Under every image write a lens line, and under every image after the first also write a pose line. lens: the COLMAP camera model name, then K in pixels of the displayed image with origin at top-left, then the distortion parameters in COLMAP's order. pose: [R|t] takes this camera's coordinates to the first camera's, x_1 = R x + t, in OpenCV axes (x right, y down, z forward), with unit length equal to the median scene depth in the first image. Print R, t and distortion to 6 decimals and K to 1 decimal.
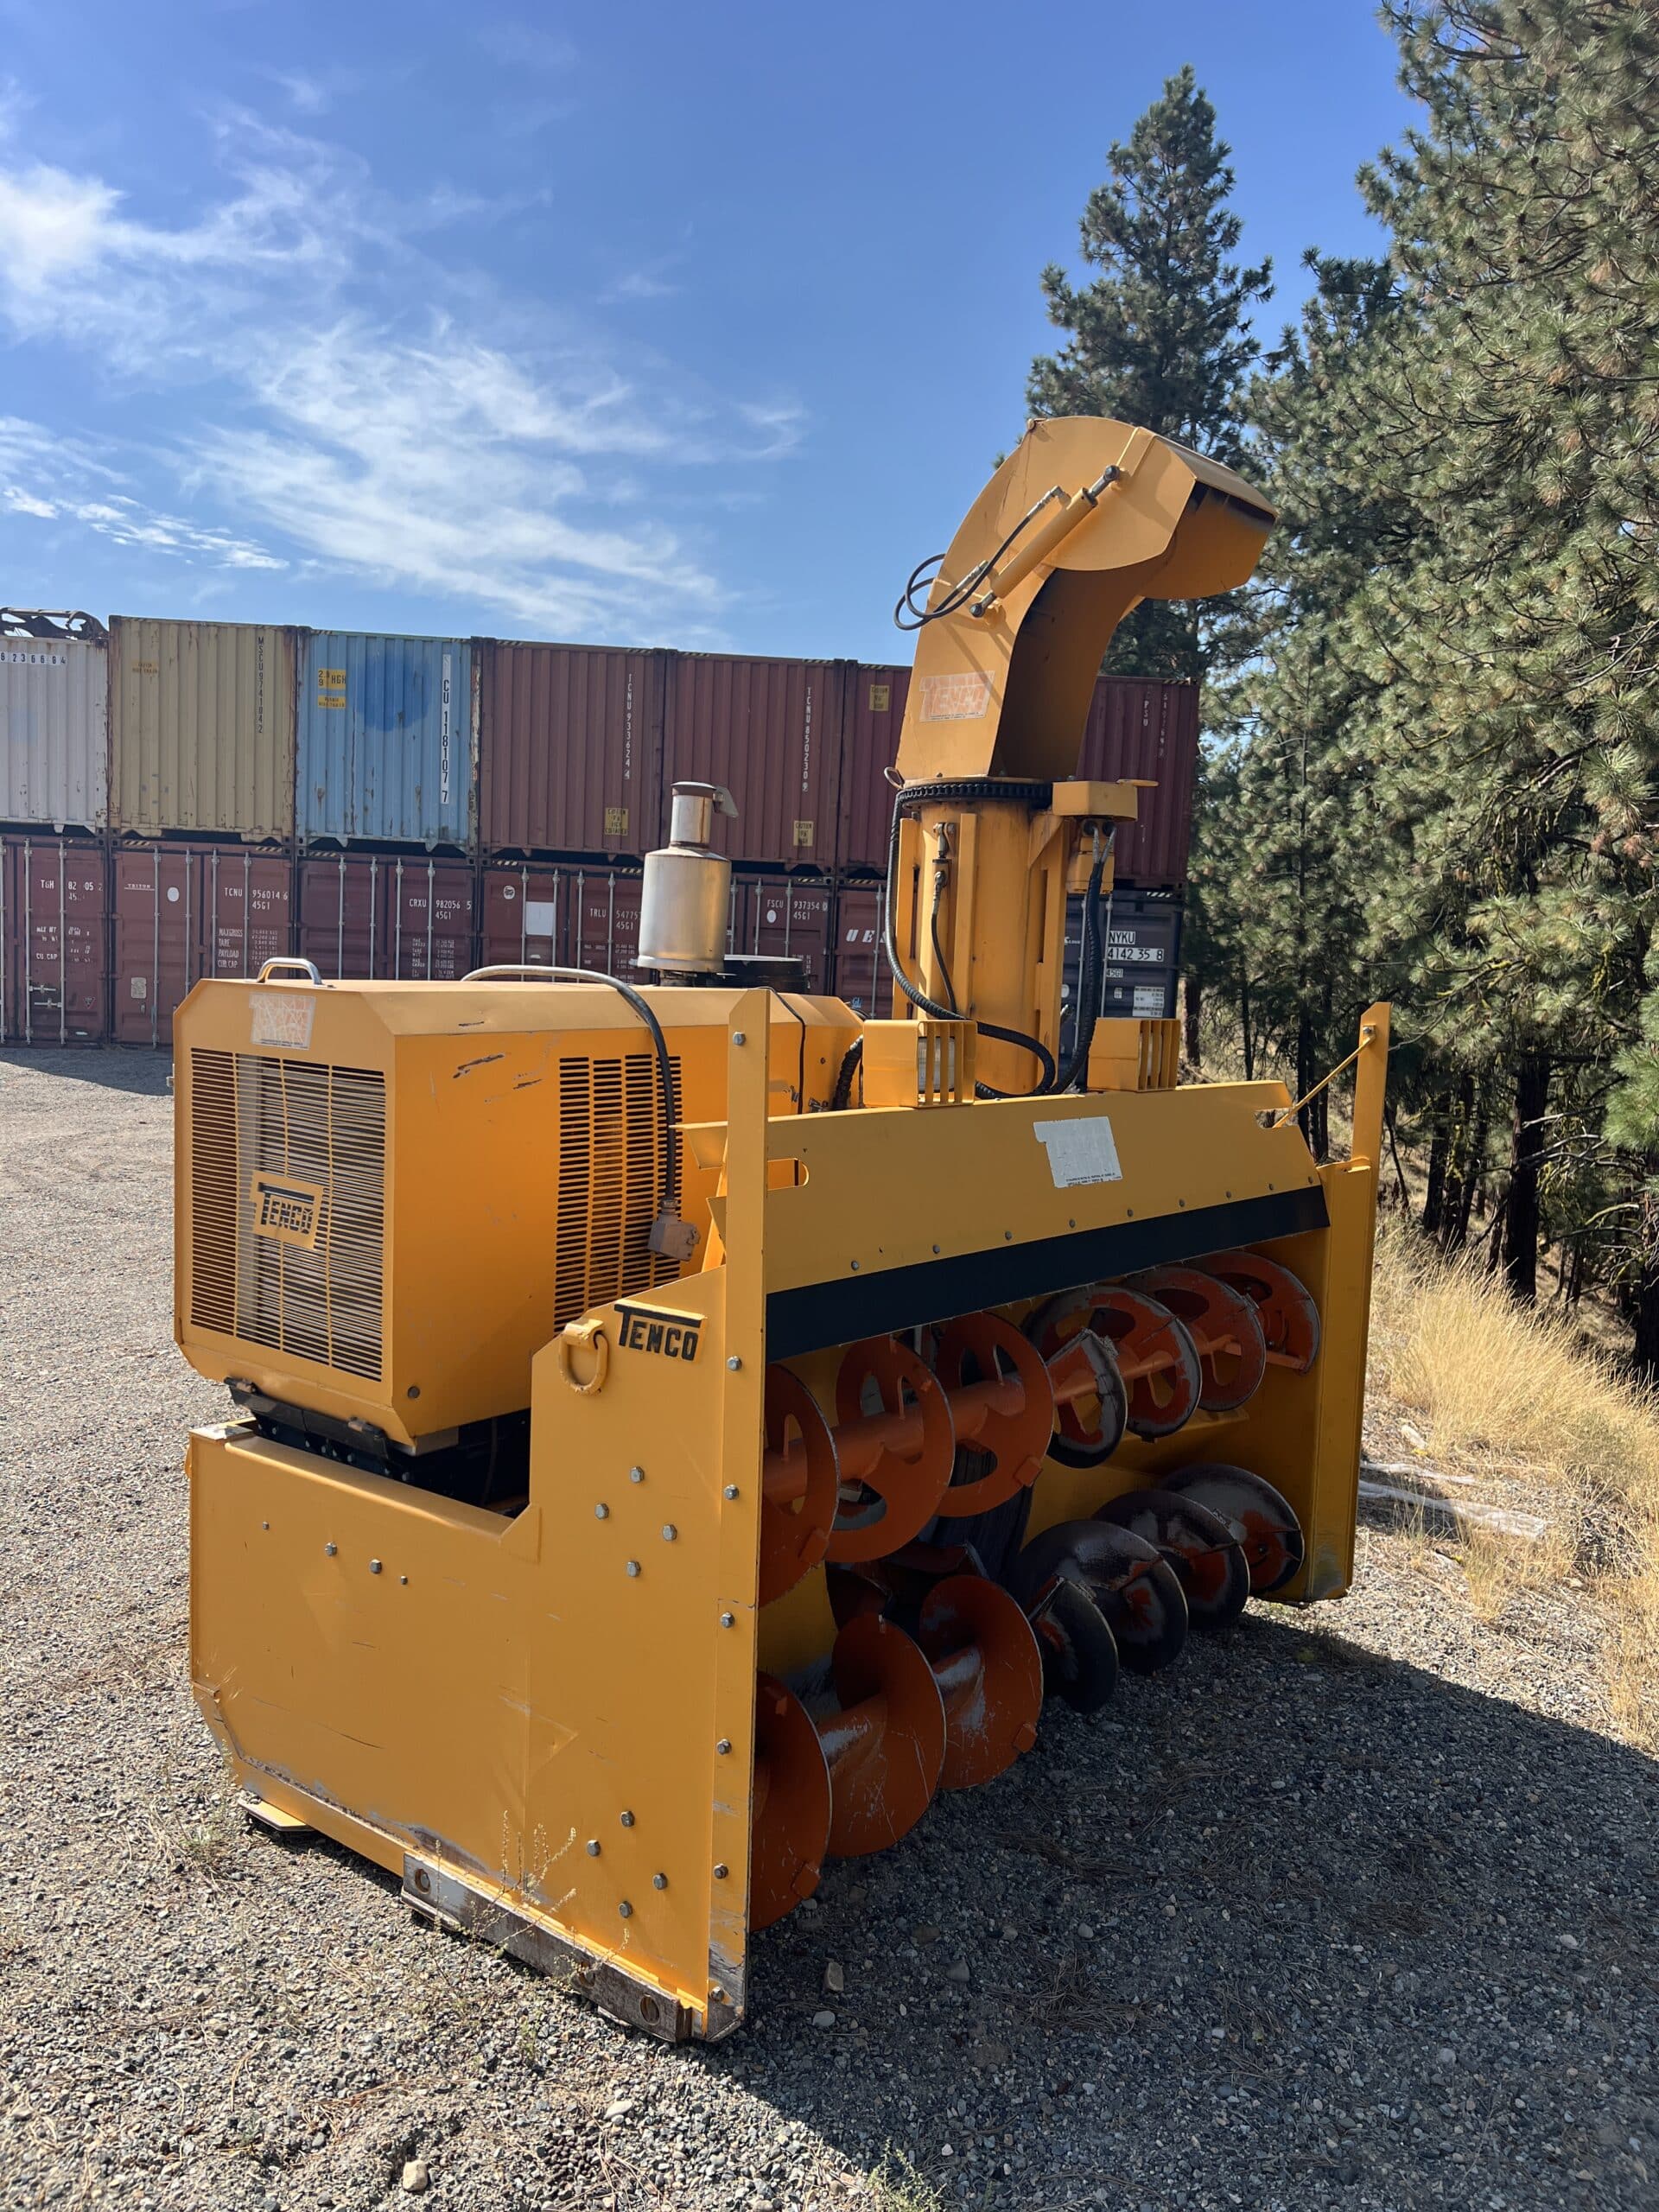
lens RADIAL K [[1681.2, 0, 829.5], [0, 1681.2, 1106.0], [0, 0, 1]] dist [0.024182, 0.002154]
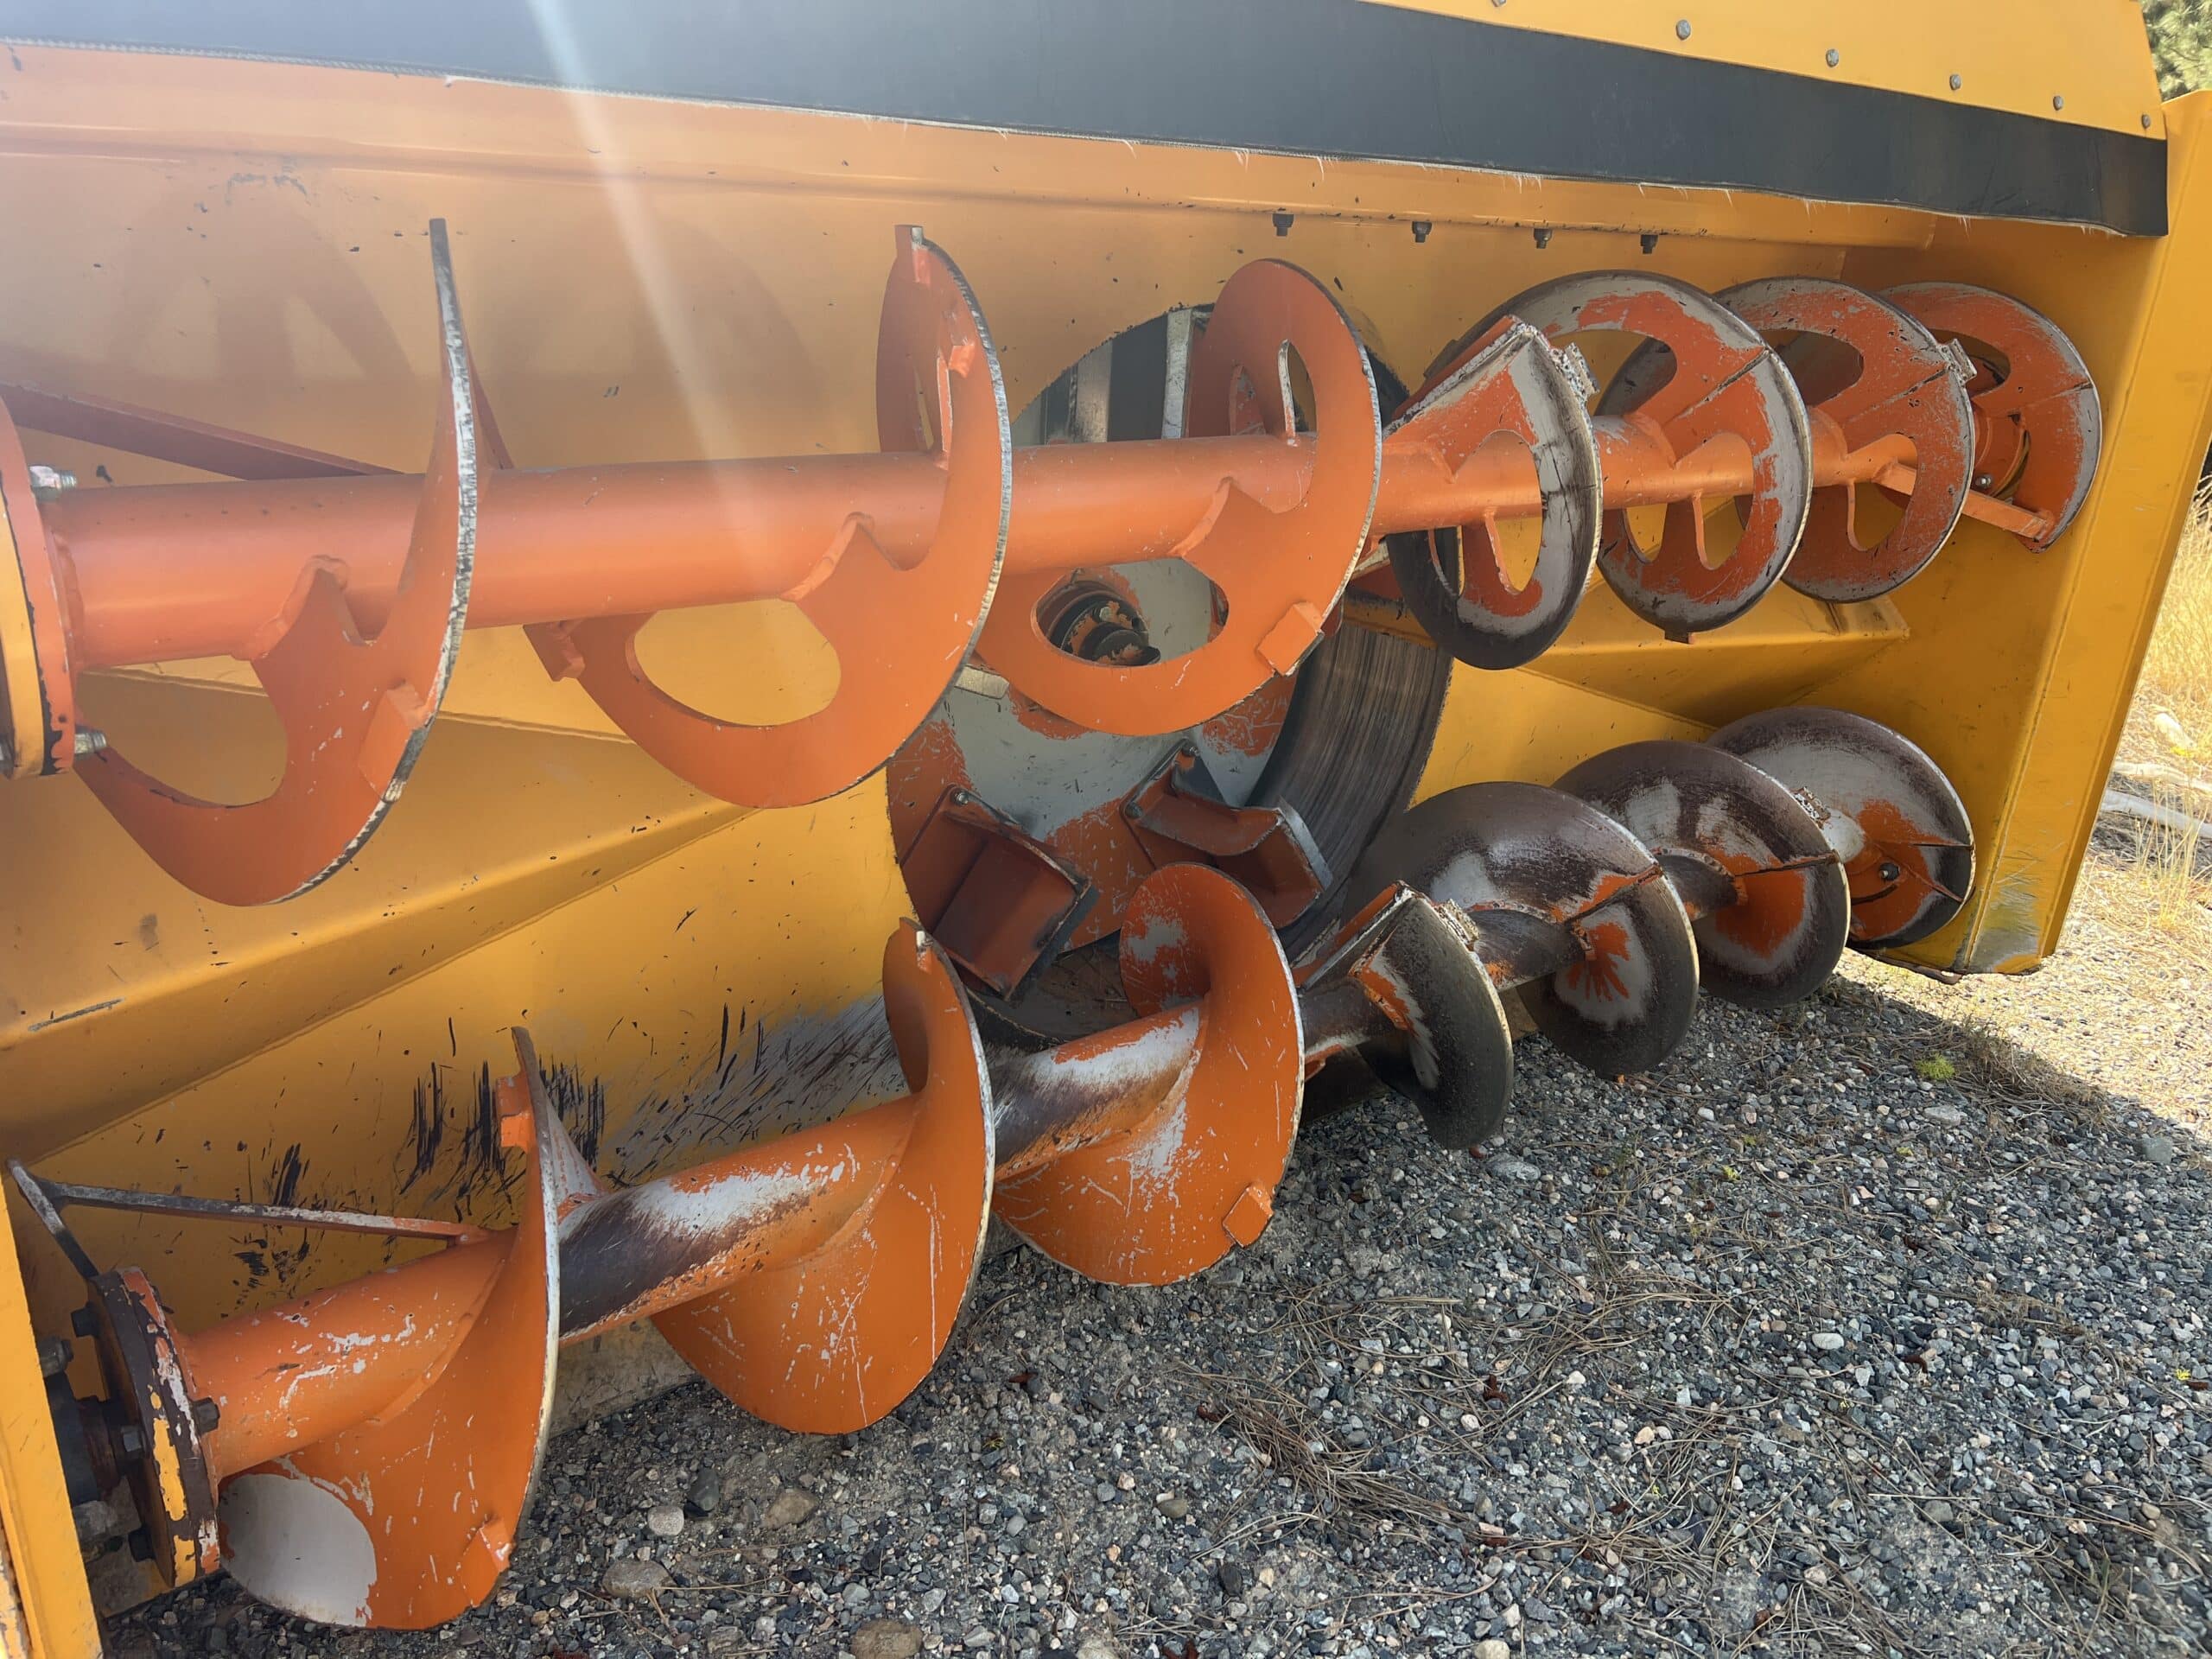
lens RADIAL K [[1662.0, 0, 1153.0], [0, 1662.0, 870.5], [0, 0, 1]] dist [0.072671, -0.094112]
pose [[0.978987, 0.104759, -0.174960, 0.136950], [-0.049636, 0.954570, 0.293823, 0.132028], [0.197792, -0.278964, 0.939711, 0.512055]]
